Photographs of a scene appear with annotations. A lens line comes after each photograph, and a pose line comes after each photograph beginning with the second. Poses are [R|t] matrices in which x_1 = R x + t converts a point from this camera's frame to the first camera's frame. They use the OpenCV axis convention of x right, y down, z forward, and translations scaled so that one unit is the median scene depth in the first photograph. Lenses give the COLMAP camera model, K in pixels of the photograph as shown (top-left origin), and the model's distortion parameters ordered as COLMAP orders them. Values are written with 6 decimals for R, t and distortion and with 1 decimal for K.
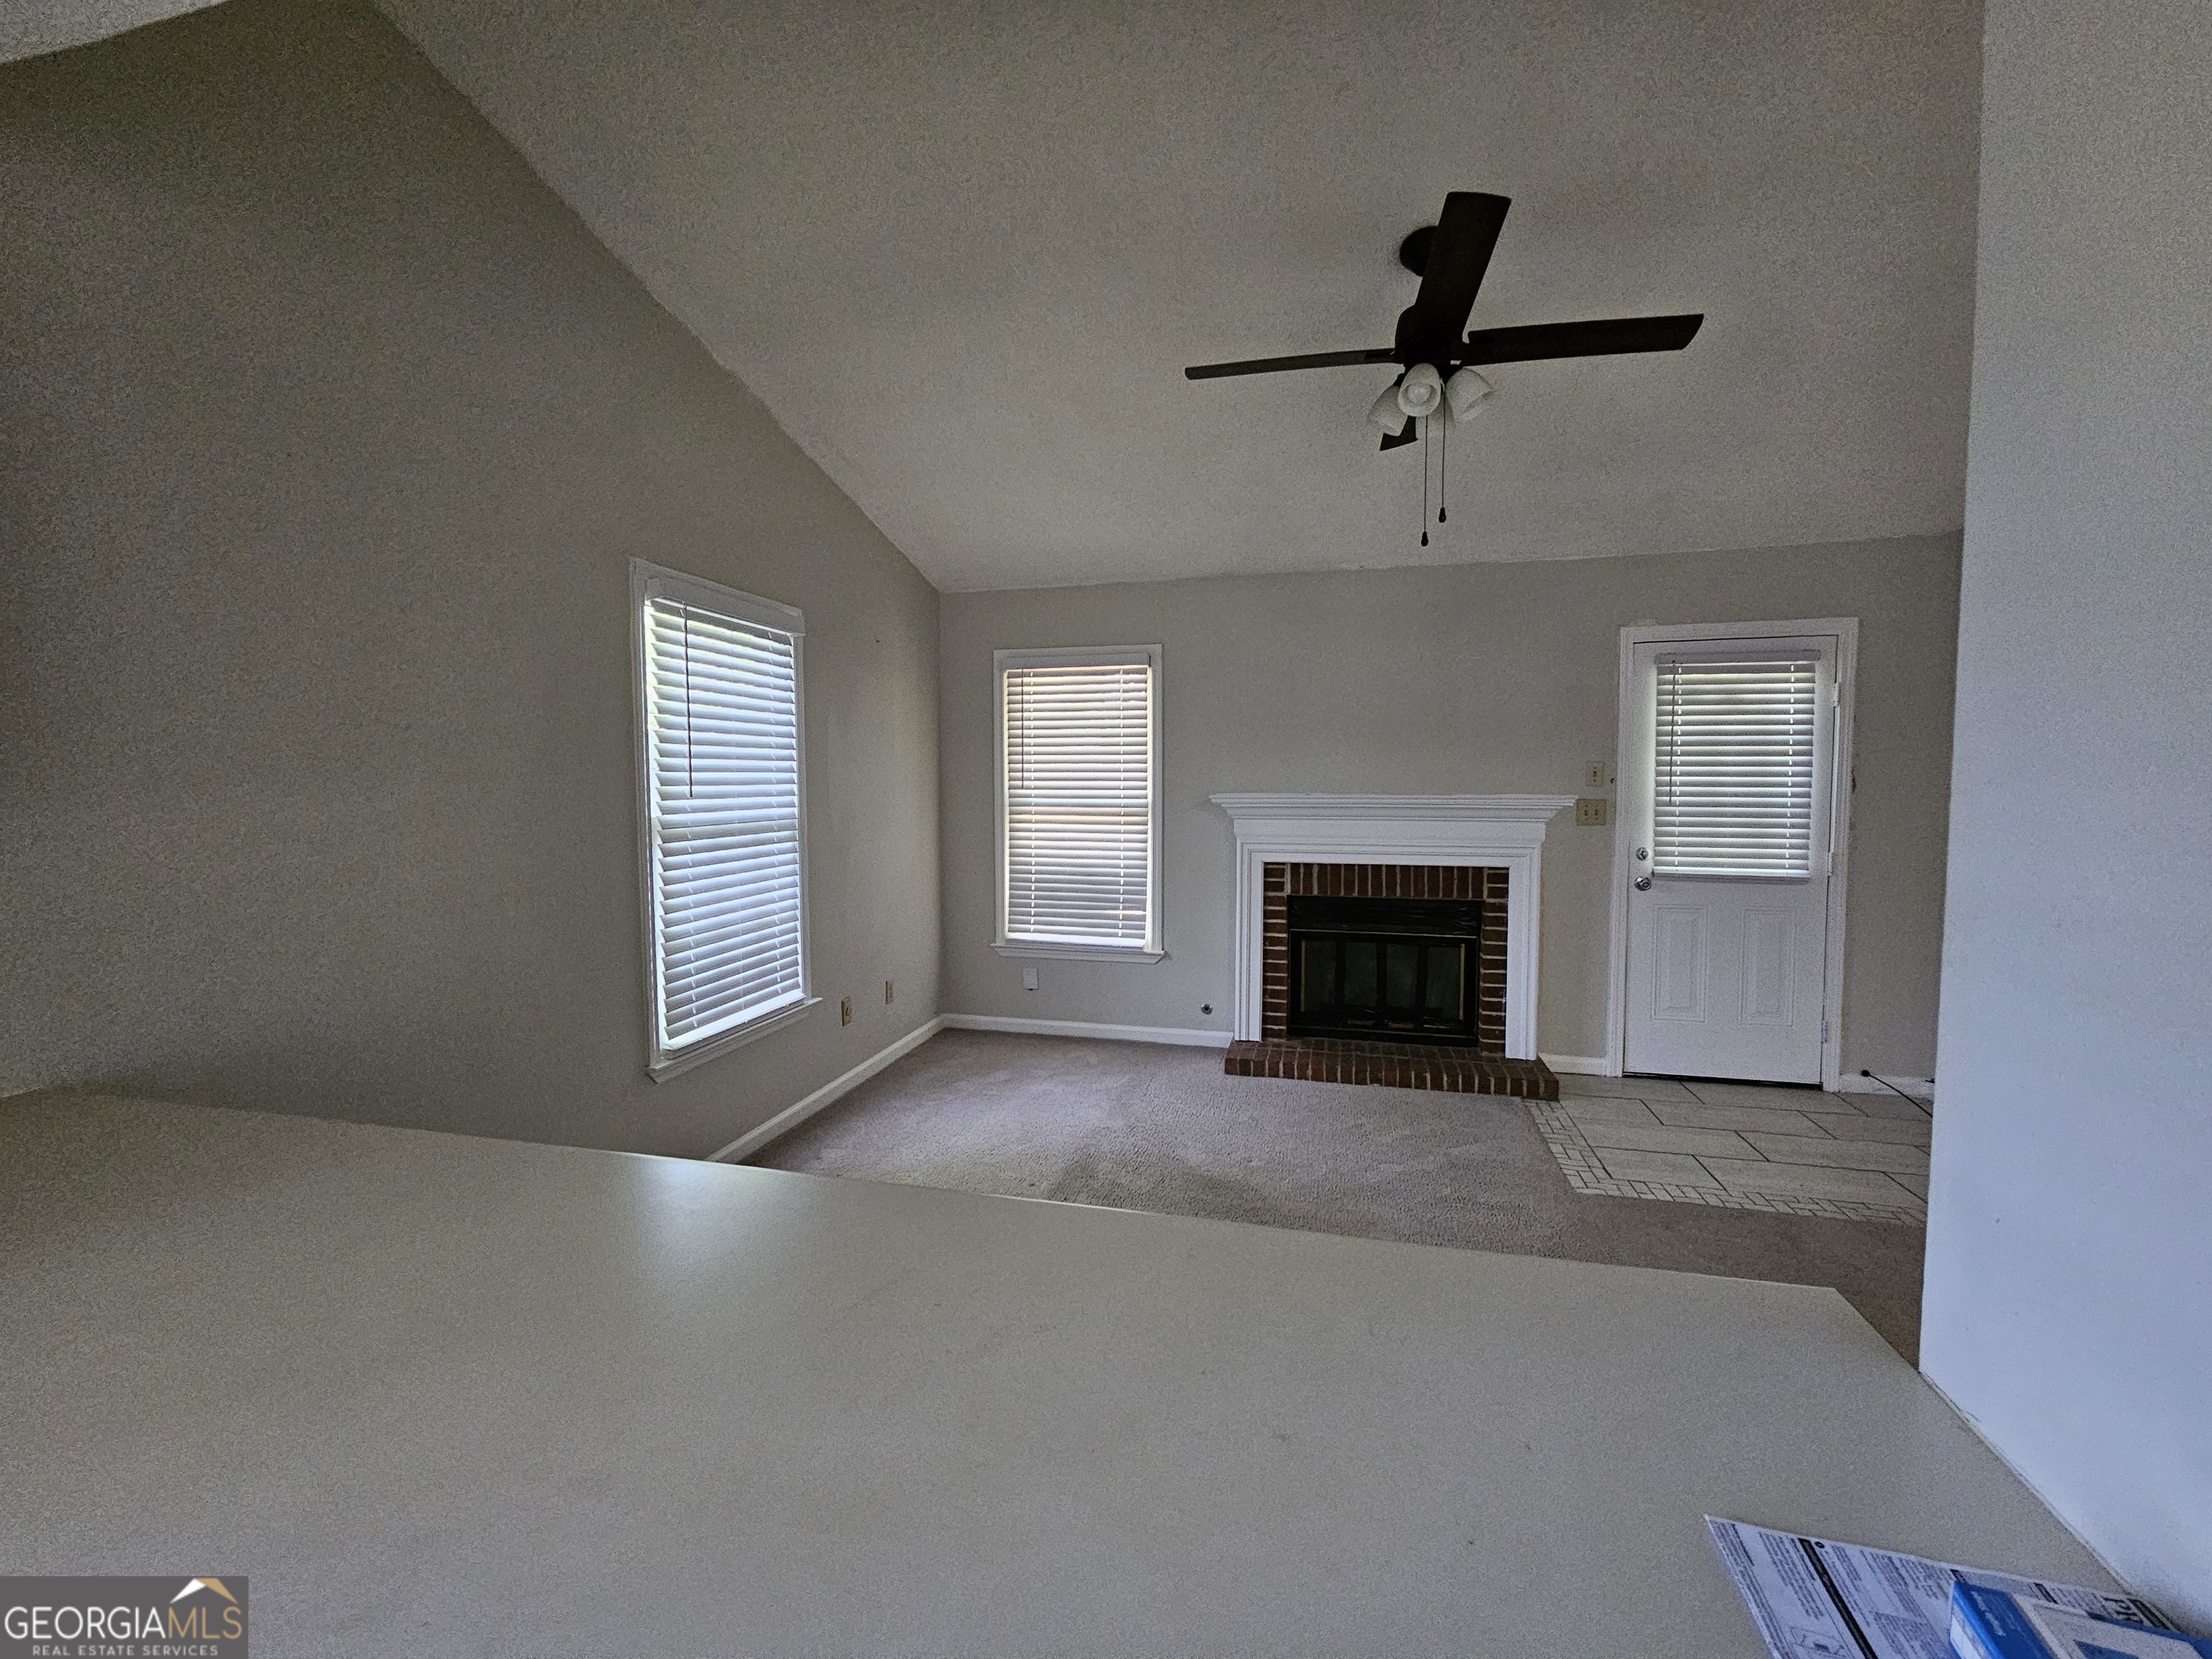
lens RADIAL K [[912.1, 0, 1096.7], [0, 912.1, 833.5], [0, 0, 1]] dist [-0.010997, 0.006482]
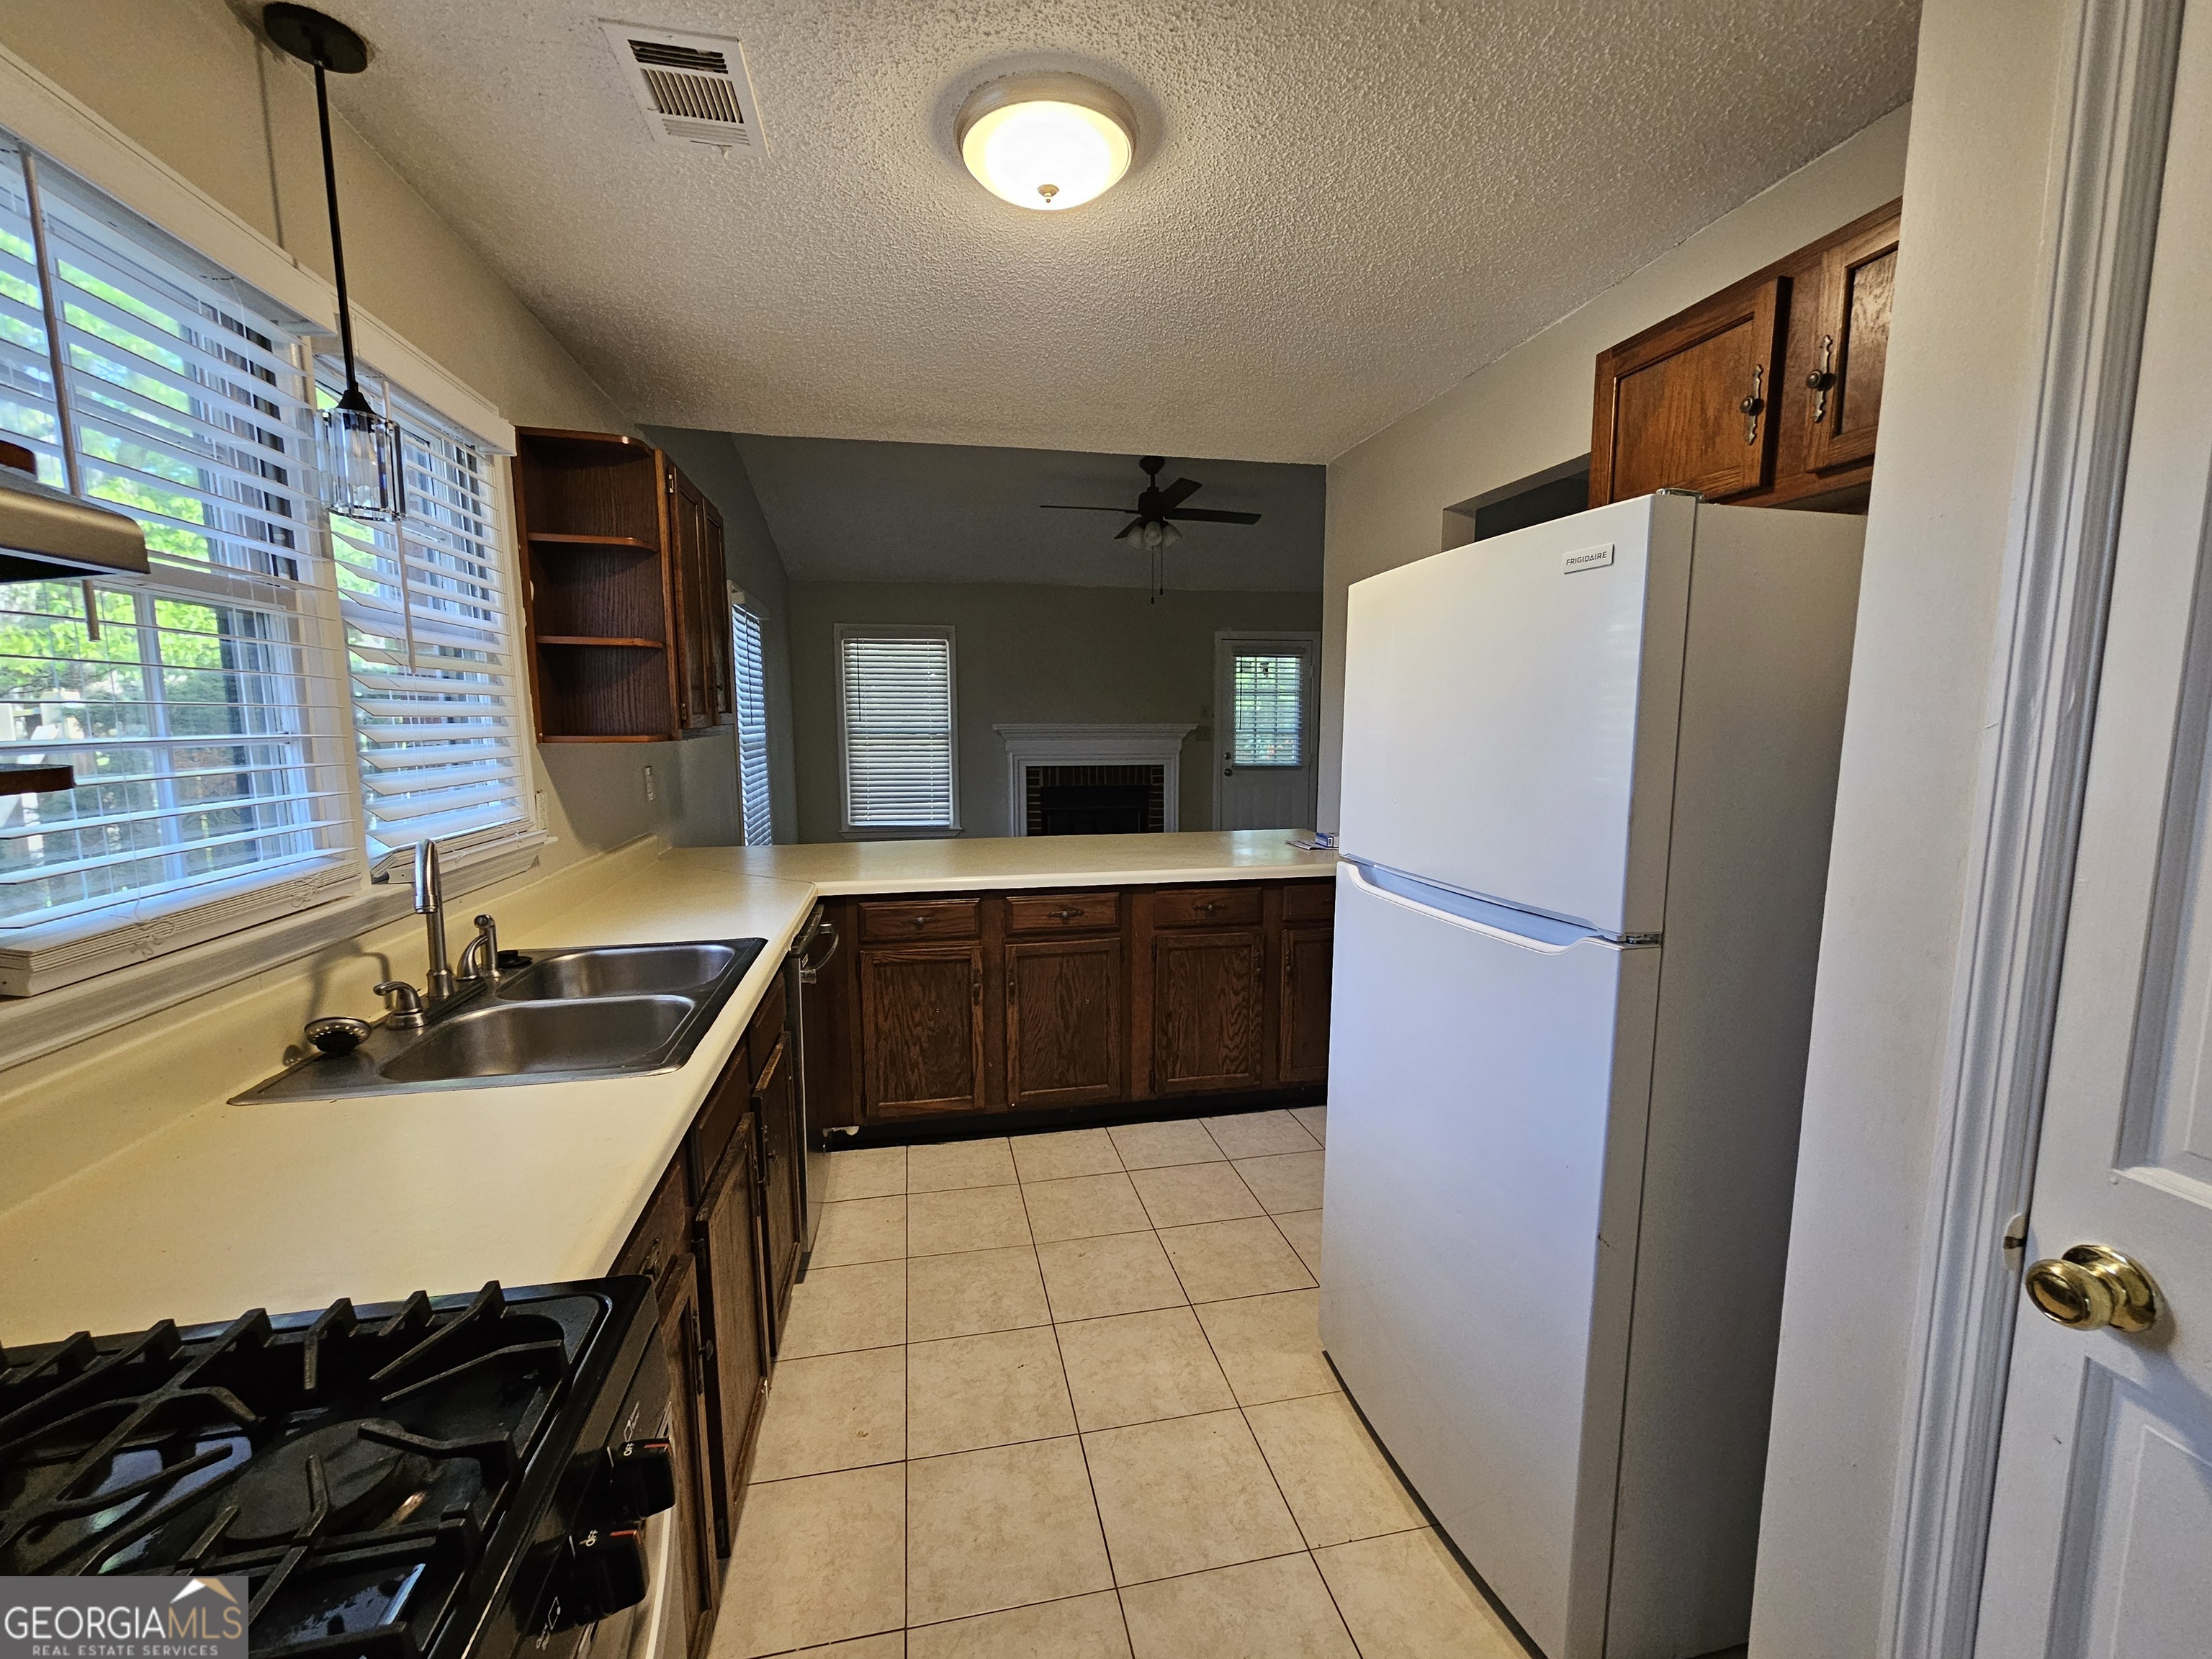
lens RADIAL K [[933.8, 0, 1110.9], [0, 933.8, 845.7], [0, 0, 1]] dist [-0.012928, 0.006430]
pose [[0.898124, -0.058947, 0.435773, -0.431783], [0.026721, 0.996459, 0.079720, 0.045311], [-0.438929, -0.059954, 0.896519, -0.580121]]
